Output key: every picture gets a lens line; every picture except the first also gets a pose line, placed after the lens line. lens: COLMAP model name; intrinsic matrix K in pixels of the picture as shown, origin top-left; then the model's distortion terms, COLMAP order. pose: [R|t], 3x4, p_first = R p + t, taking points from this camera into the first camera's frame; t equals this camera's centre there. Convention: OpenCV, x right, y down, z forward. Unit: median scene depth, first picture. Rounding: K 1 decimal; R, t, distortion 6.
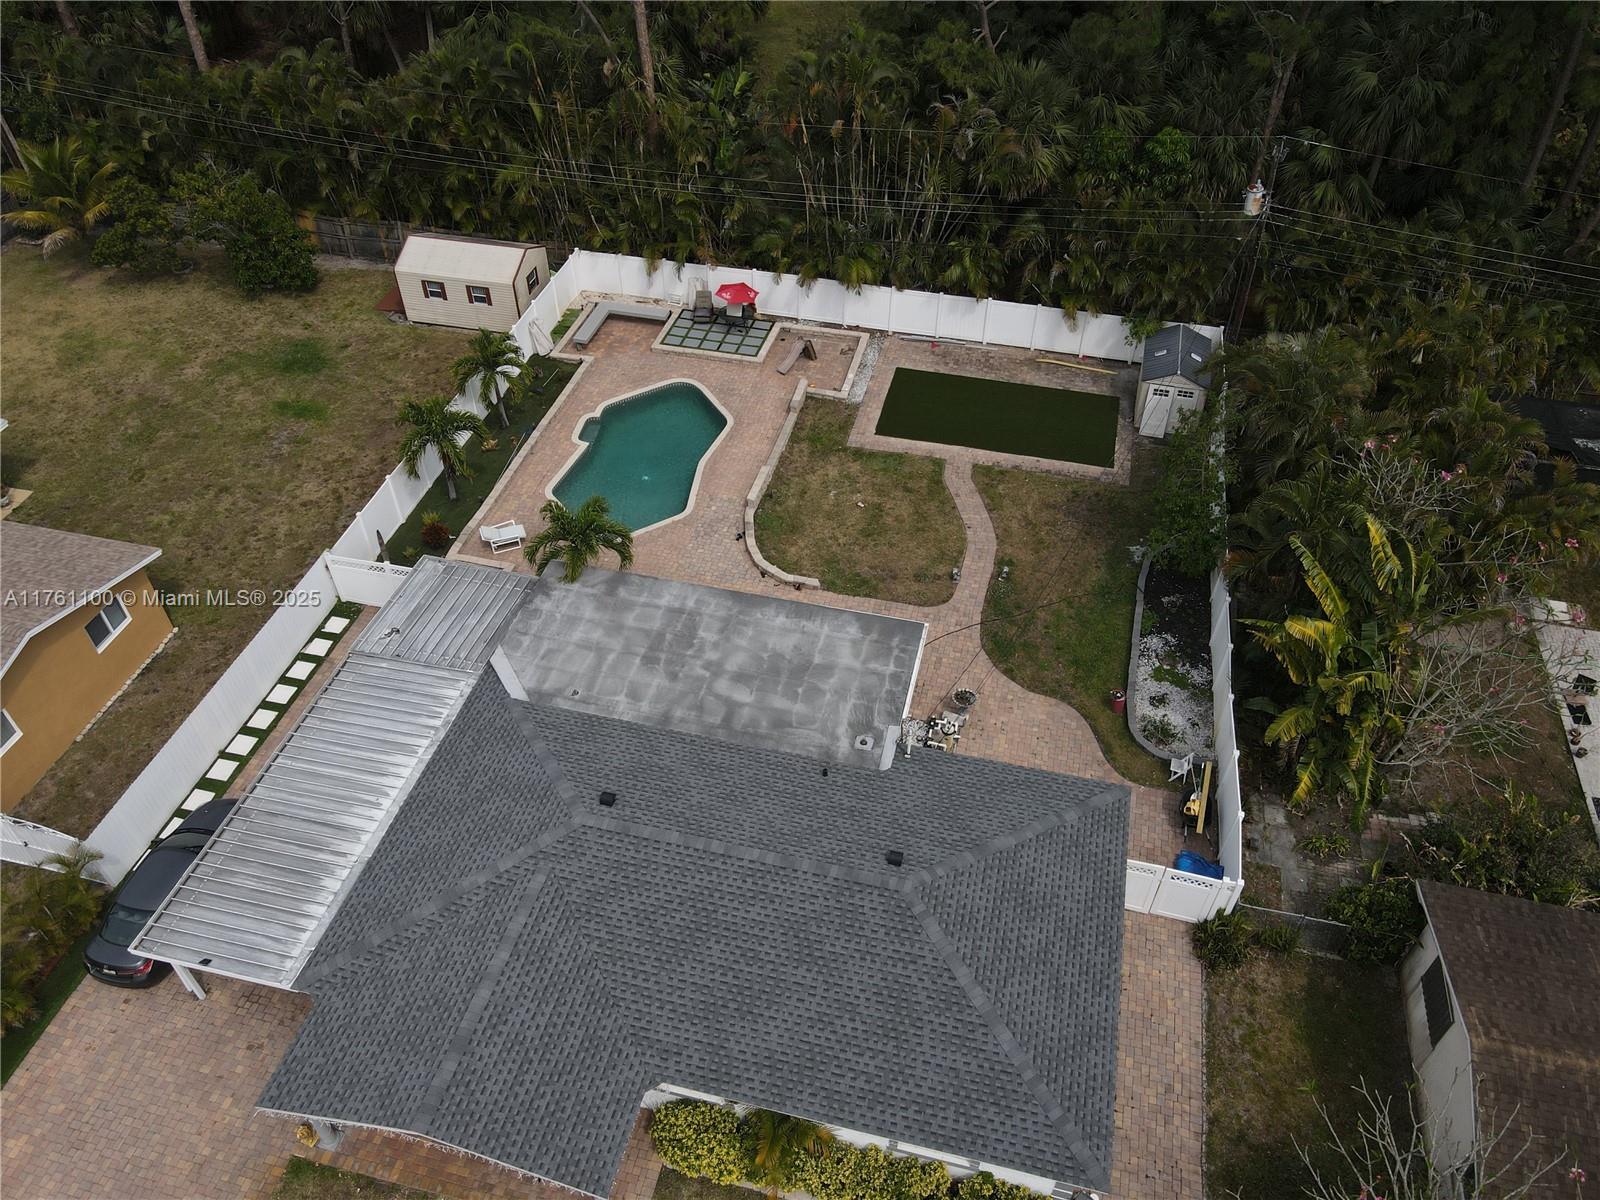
lens RADIAL K [[1177.5, 0, 800.0], [0, 1177.5, 600.0], [0, 0, 1]] dist [-0.006614, 0.035951]
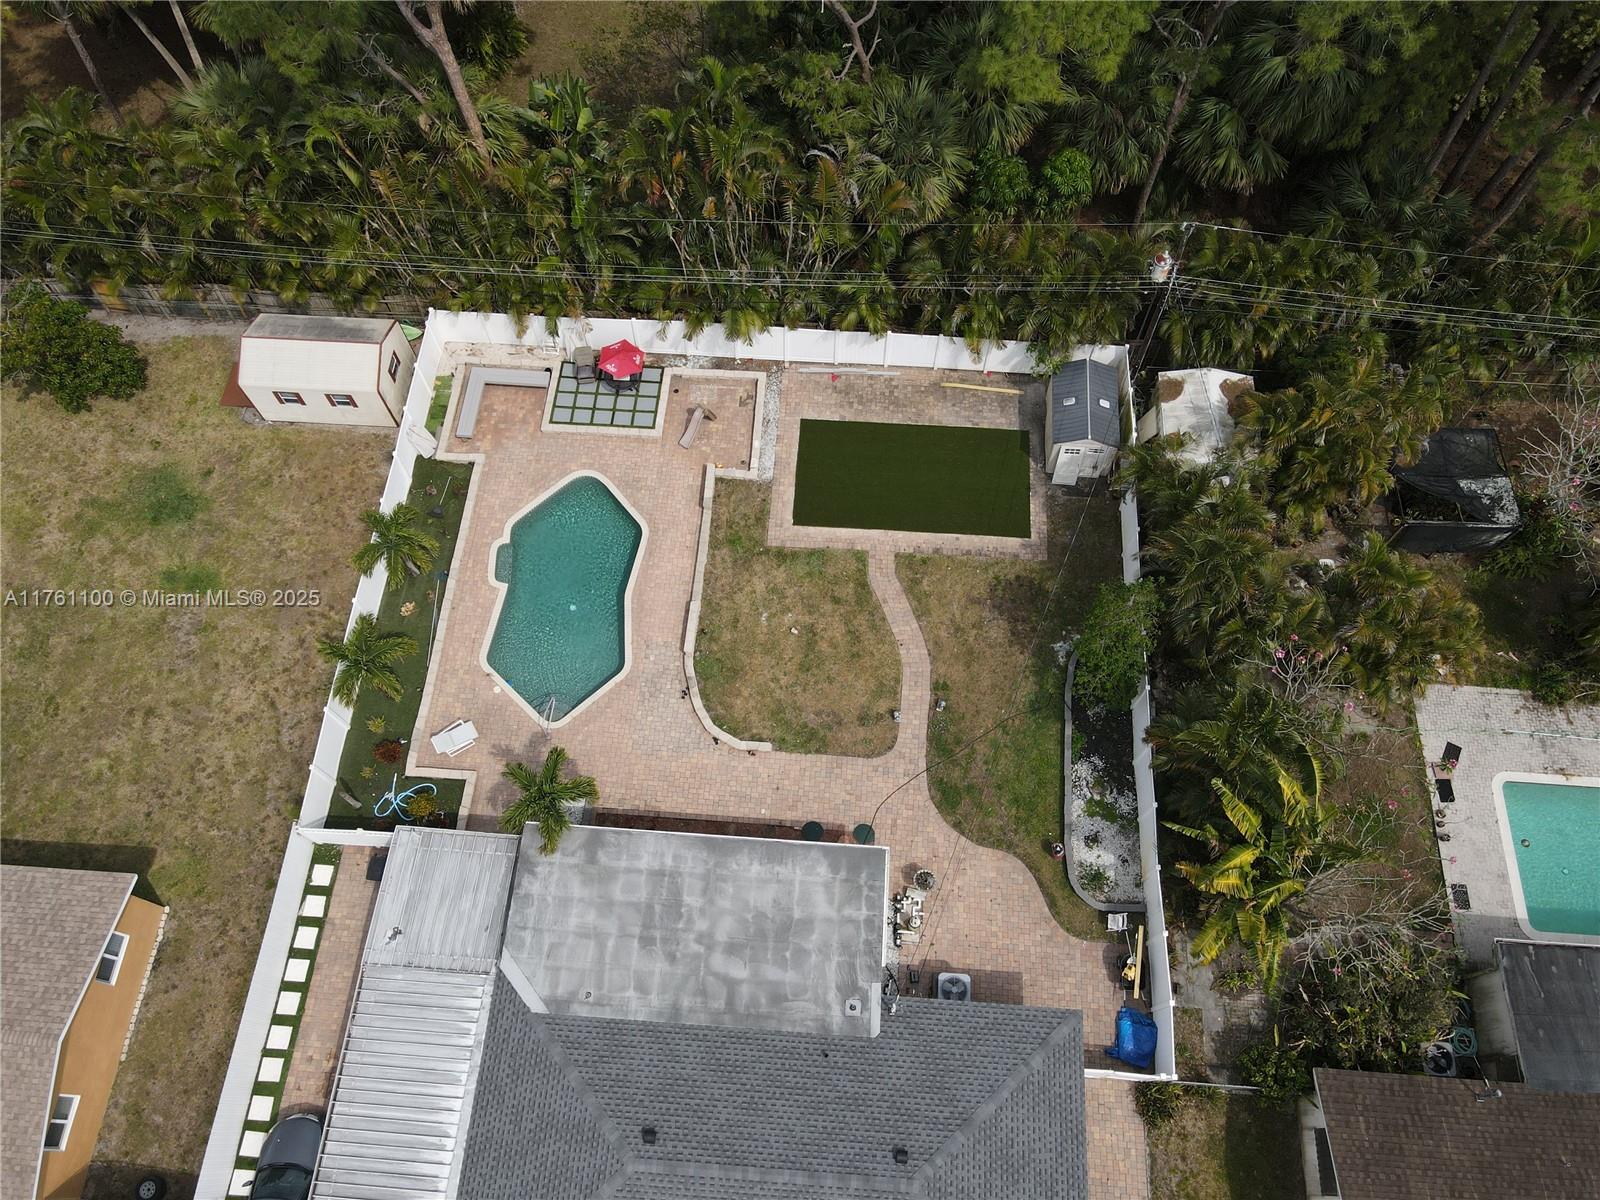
lens RADIAL K [[1177.5, 0, 800.0], [0, 1177.5, 600.0], [0, 0, 1]] dist [-0.006614, 0.035951]
pose [[0.985241, -0.157532, 0.066966, -0.008888], [0.122660, 0.922610, 0.365713, -0.549812], [-0.119395, -0.352101, 0.928315, 0.068736]]
